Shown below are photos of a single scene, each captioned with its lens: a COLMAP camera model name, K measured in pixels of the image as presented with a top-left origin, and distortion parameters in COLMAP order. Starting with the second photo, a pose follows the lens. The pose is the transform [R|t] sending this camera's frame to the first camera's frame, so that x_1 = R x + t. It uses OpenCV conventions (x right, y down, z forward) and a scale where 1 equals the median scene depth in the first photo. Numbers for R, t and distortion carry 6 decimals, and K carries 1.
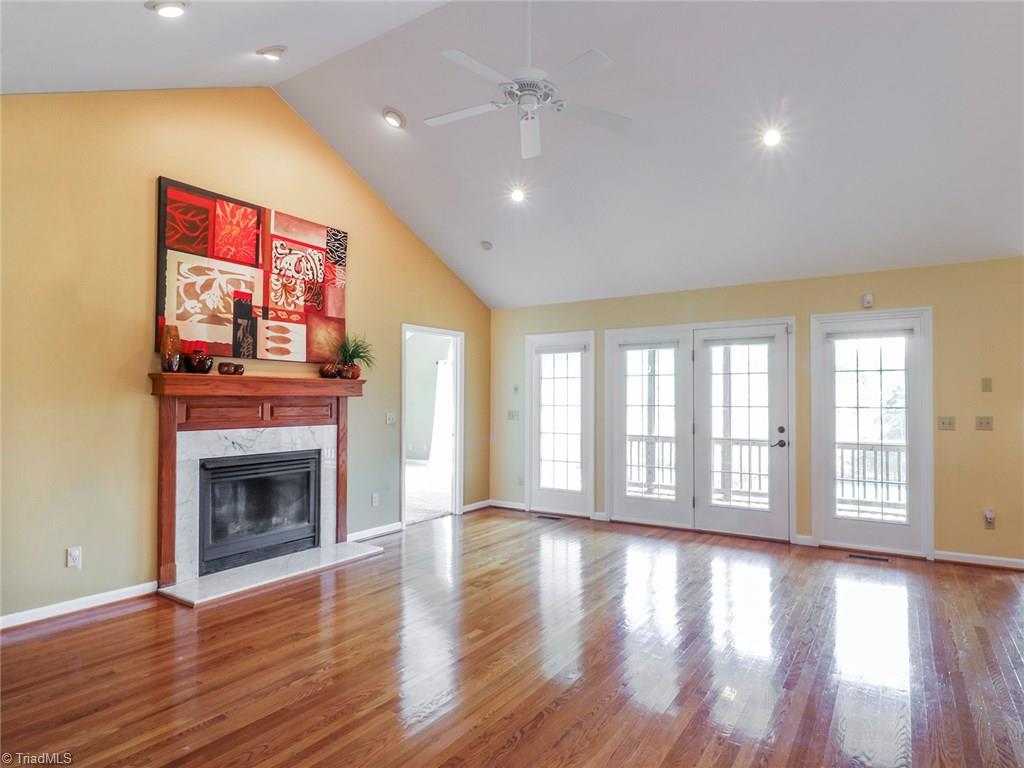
lens RADIAL K [[546.4, 0, 621.7], [0, 546.4, 387.7], [0, 0, 1]] dist [-0.000854, -0.000746]
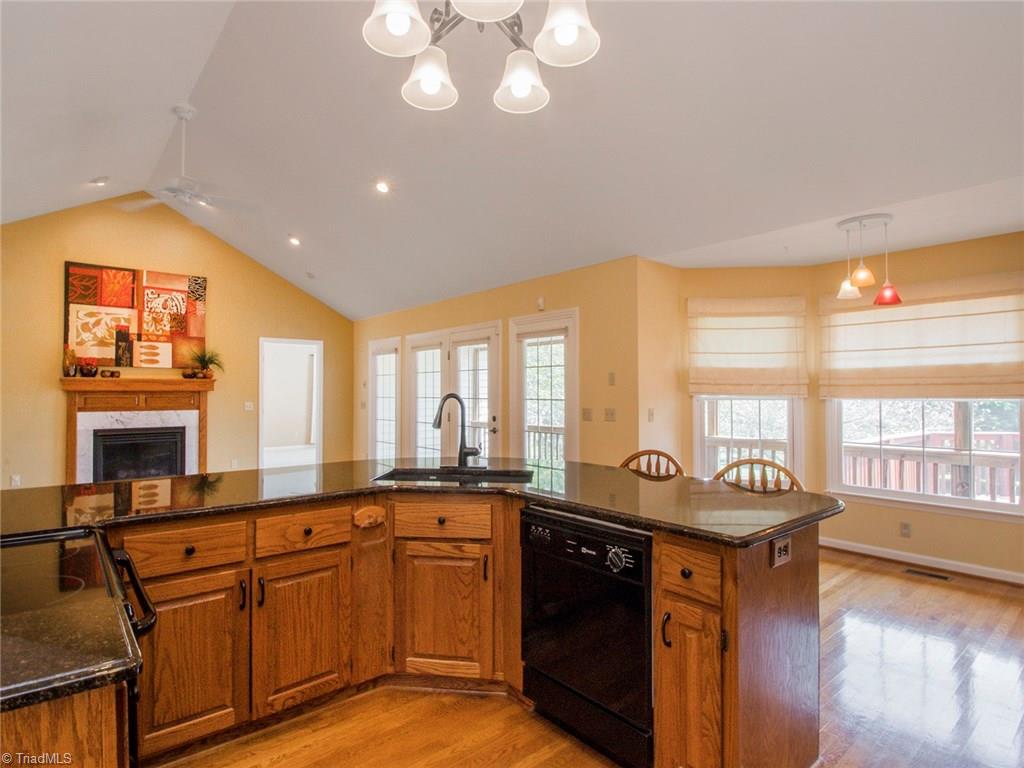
lens RADIAL K [[534.3, 0, 512.0], [0, 534.3, 384.0], [0, 0, 1]] dist [-0.015416, -0.000340]
pose [[0.939774, -0.007596, -0.341713, 0.847338], [0.009451, 0.999948, 0.003764, 0.000413], [0.341667, -0.006767, 0.939797, -0.056075]]
